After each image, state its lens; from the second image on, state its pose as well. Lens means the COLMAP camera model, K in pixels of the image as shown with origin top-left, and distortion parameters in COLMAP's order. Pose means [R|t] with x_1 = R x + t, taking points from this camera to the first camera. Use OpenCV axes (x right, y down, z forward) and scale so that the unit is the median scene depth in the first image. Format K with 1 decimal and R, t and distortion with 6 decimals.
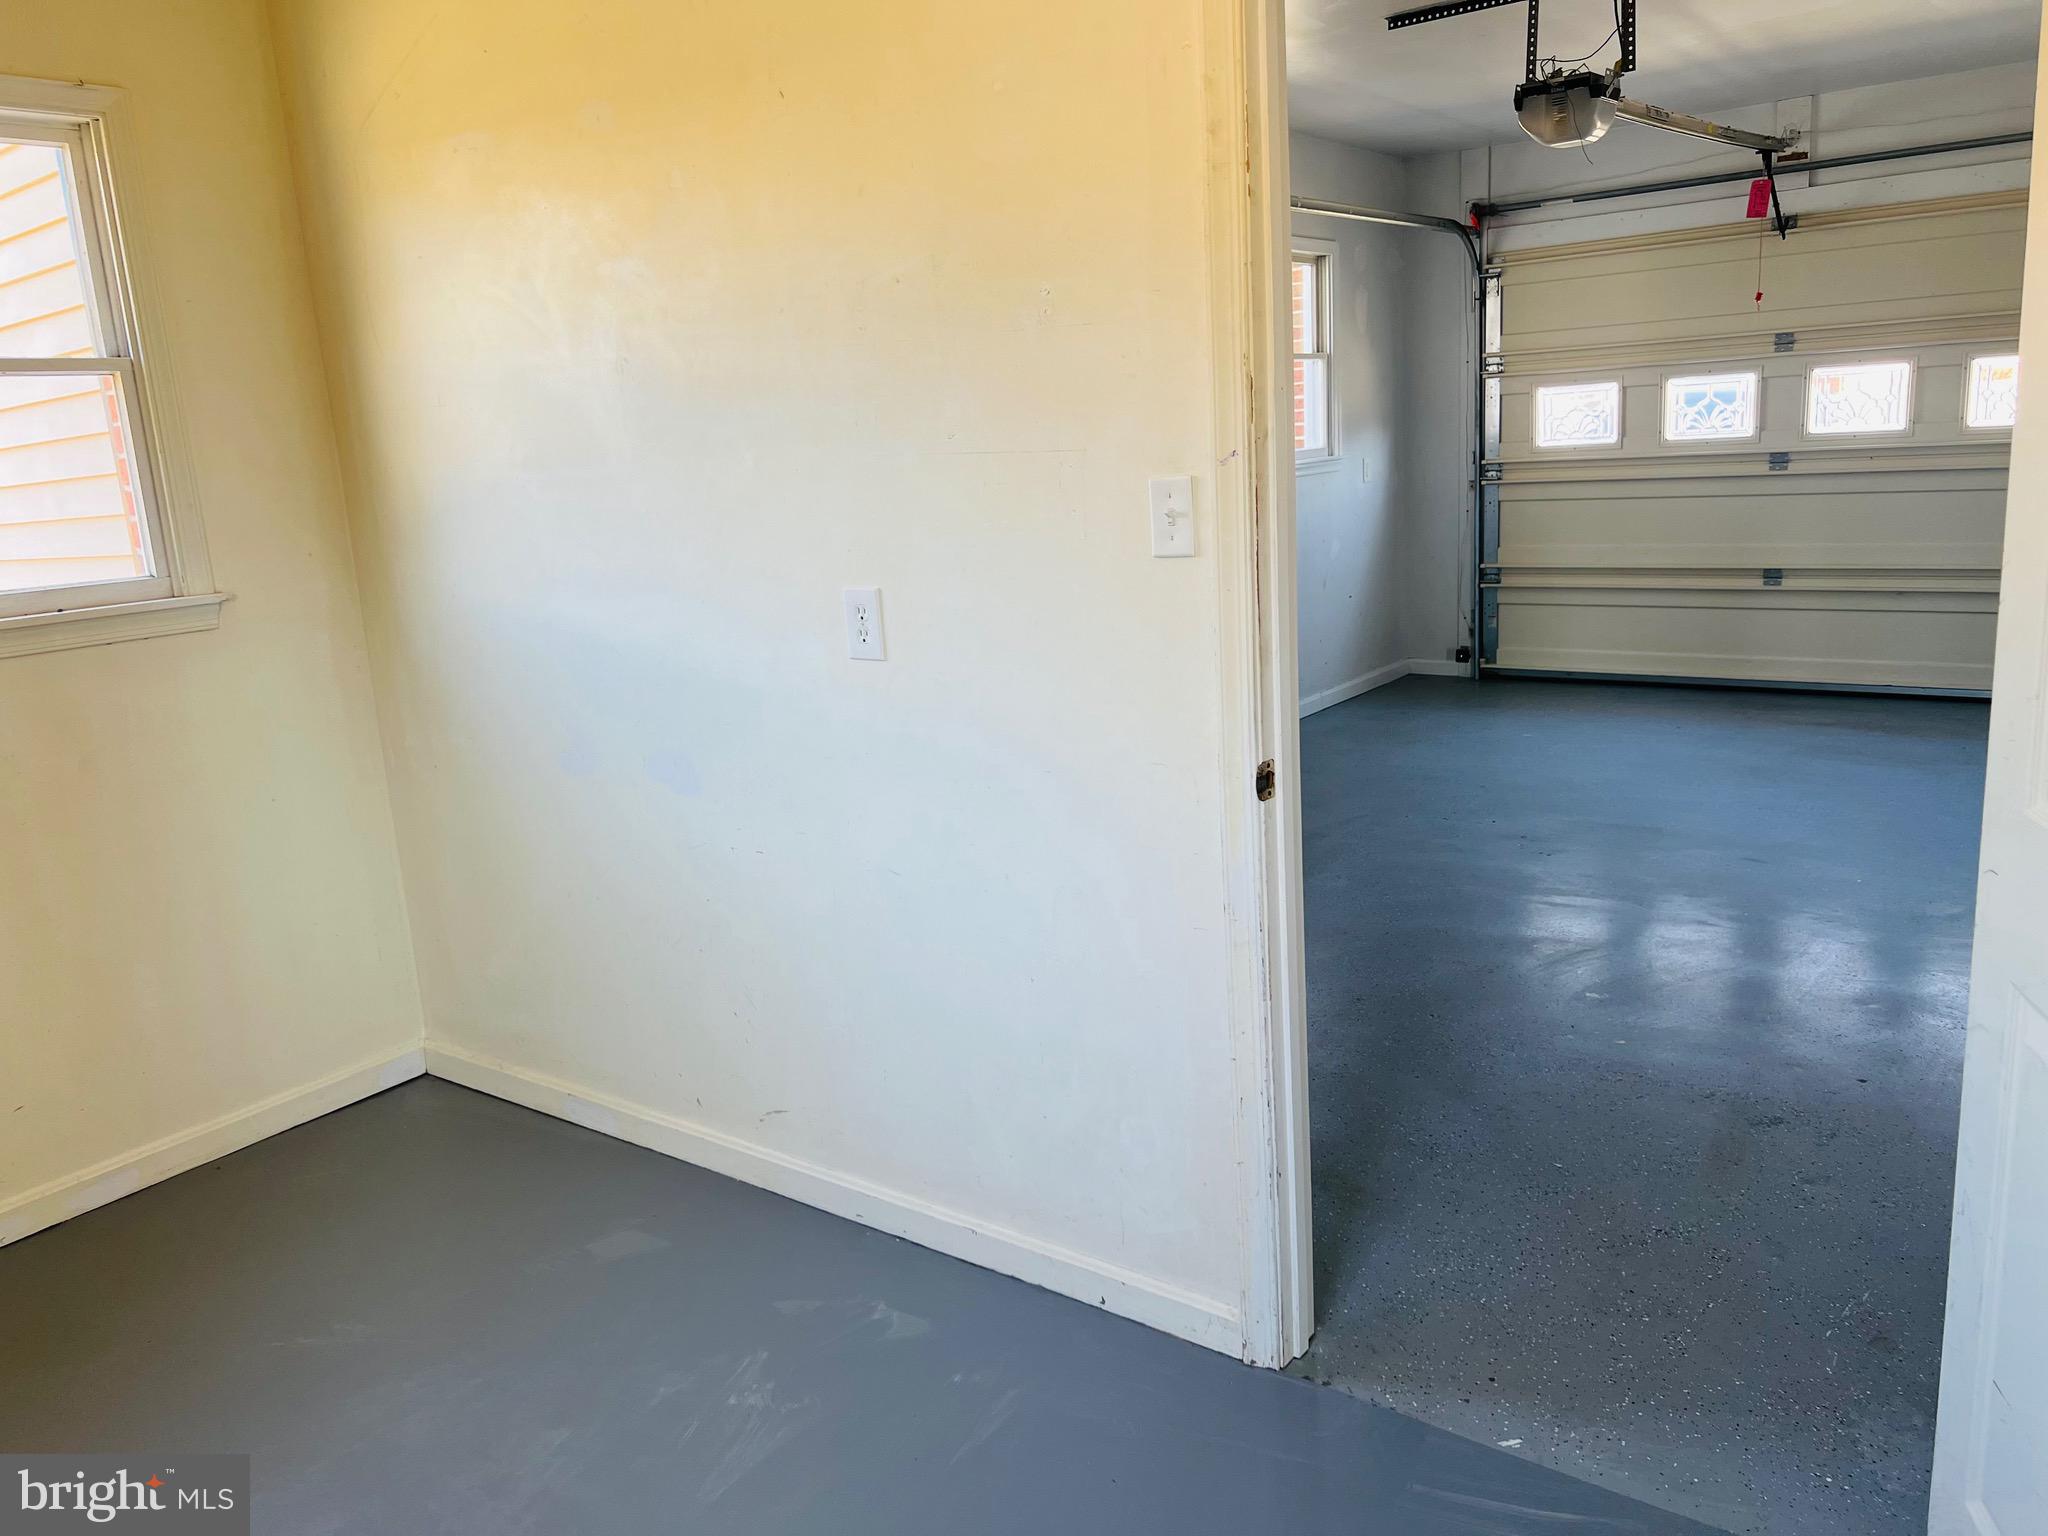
lens RADIAL K [[1529.9, 0, 1023.2], [0, 1529.9, 762.7], [0, 0, 1]] dist [0.057910, -0.065150]
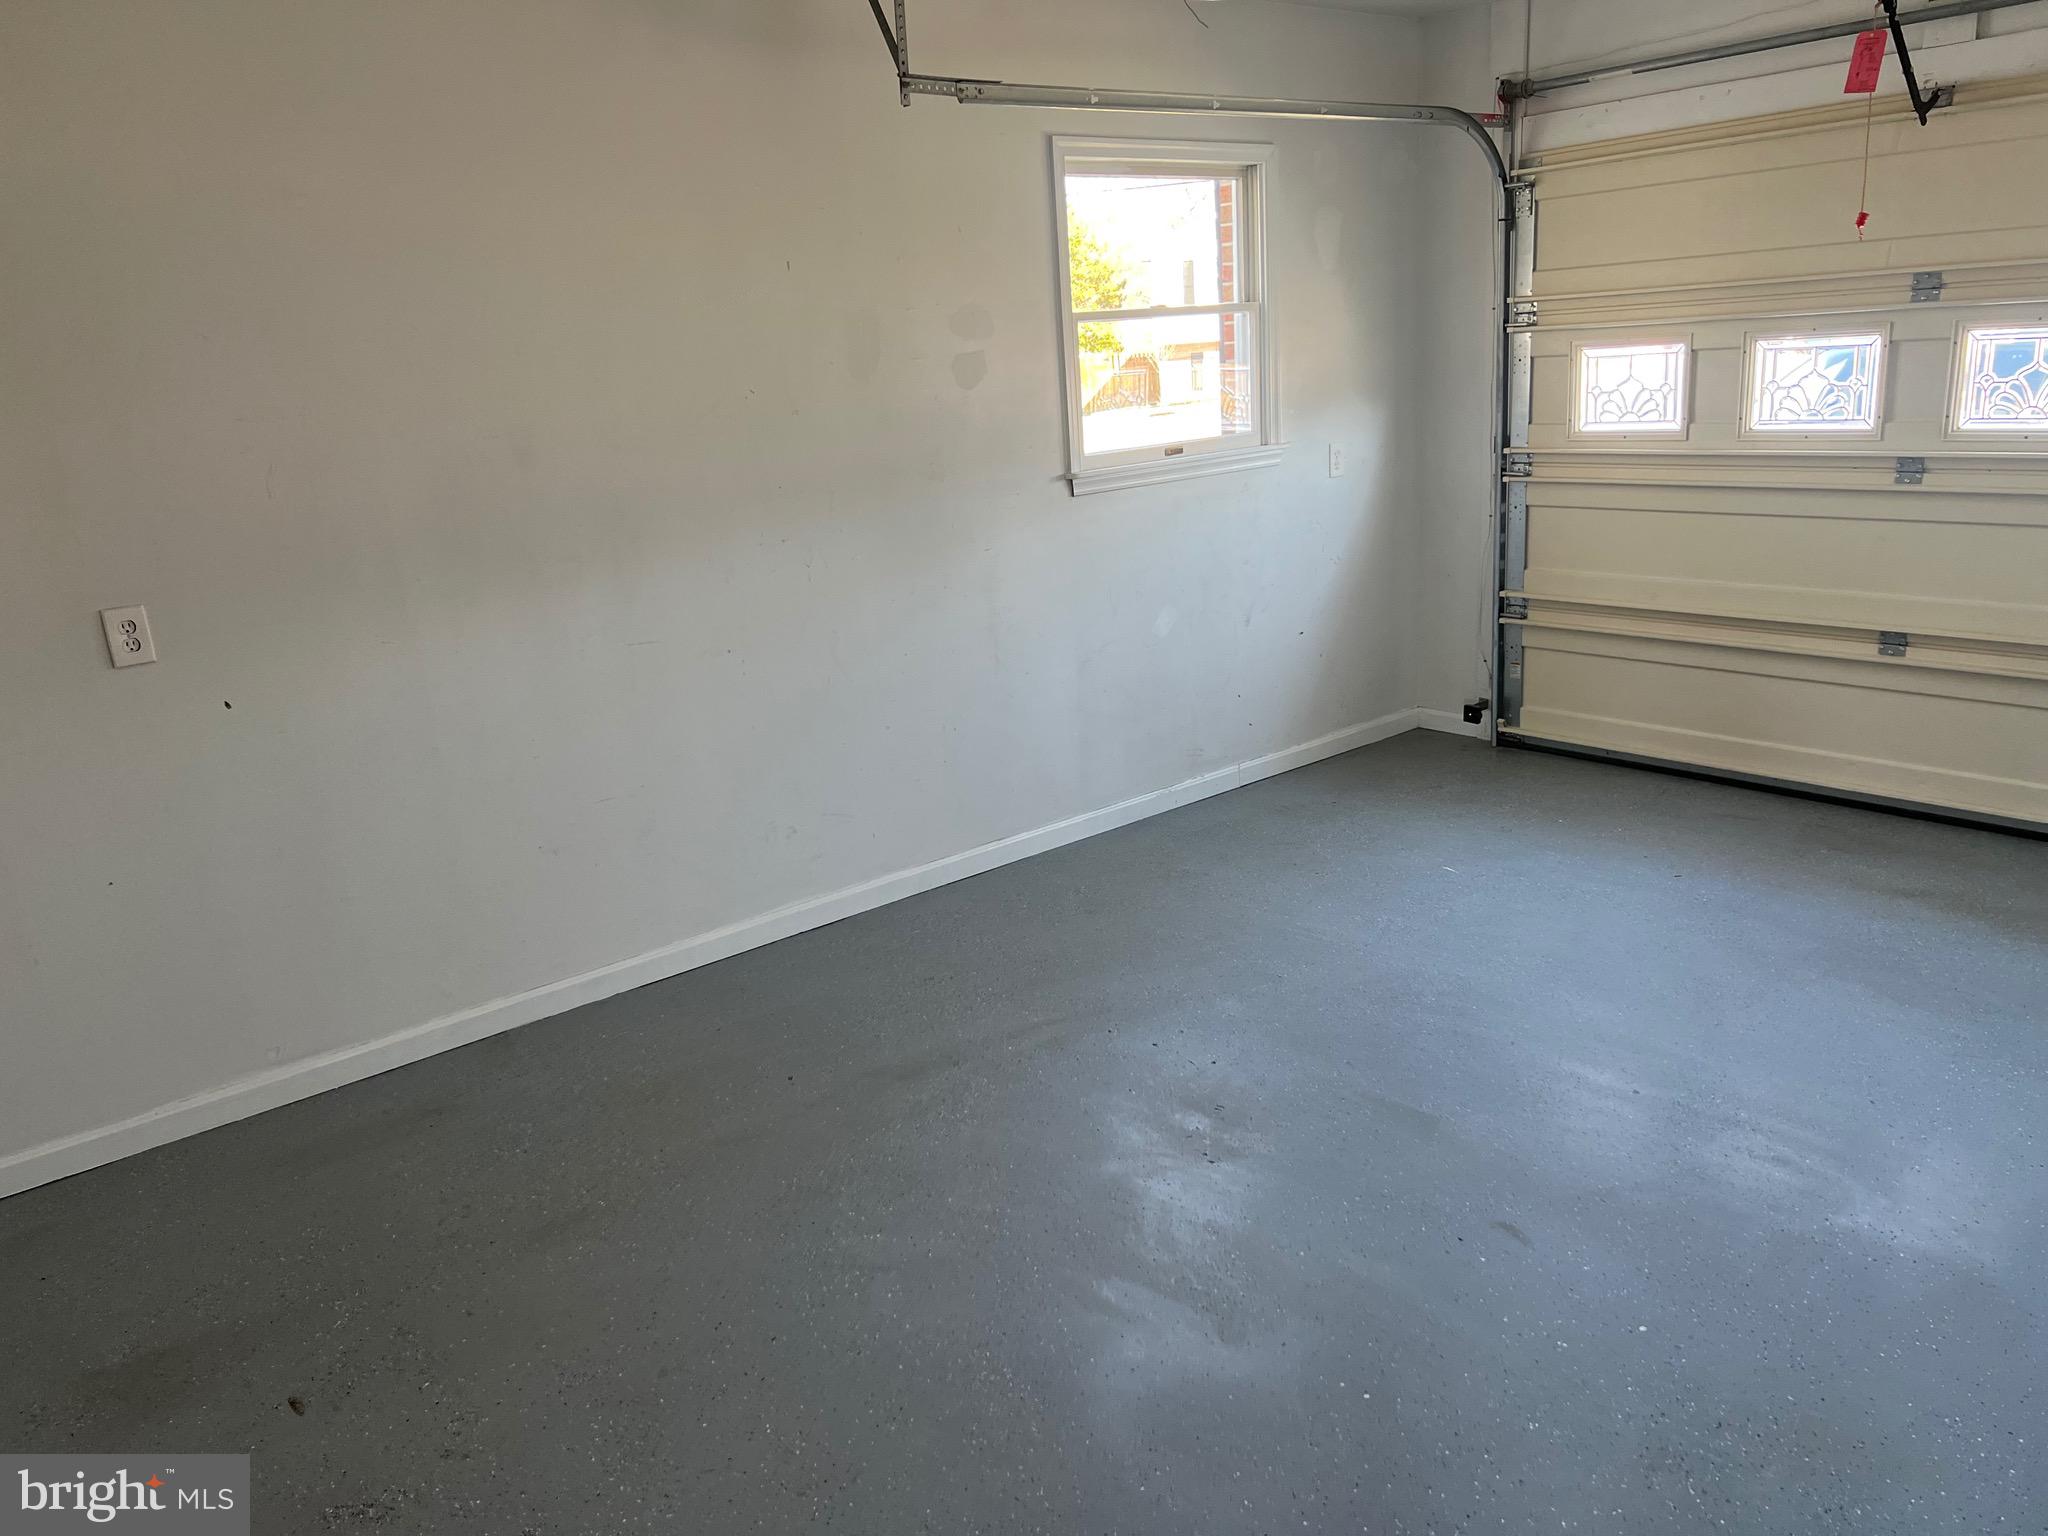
lens RADIAL K [[1529.9, 0, 1027.0], [0, 1529.9, 770.8], [0, 0, 1]] dist [0.057910, -0.065150]
pose [[0.970582, 0.062415, -0.232542, 0.265492], [-0.045706, 0.996016, 0.076570, -0.094092], [0.236395, -0.063688, 0.969568, 0.248444]]
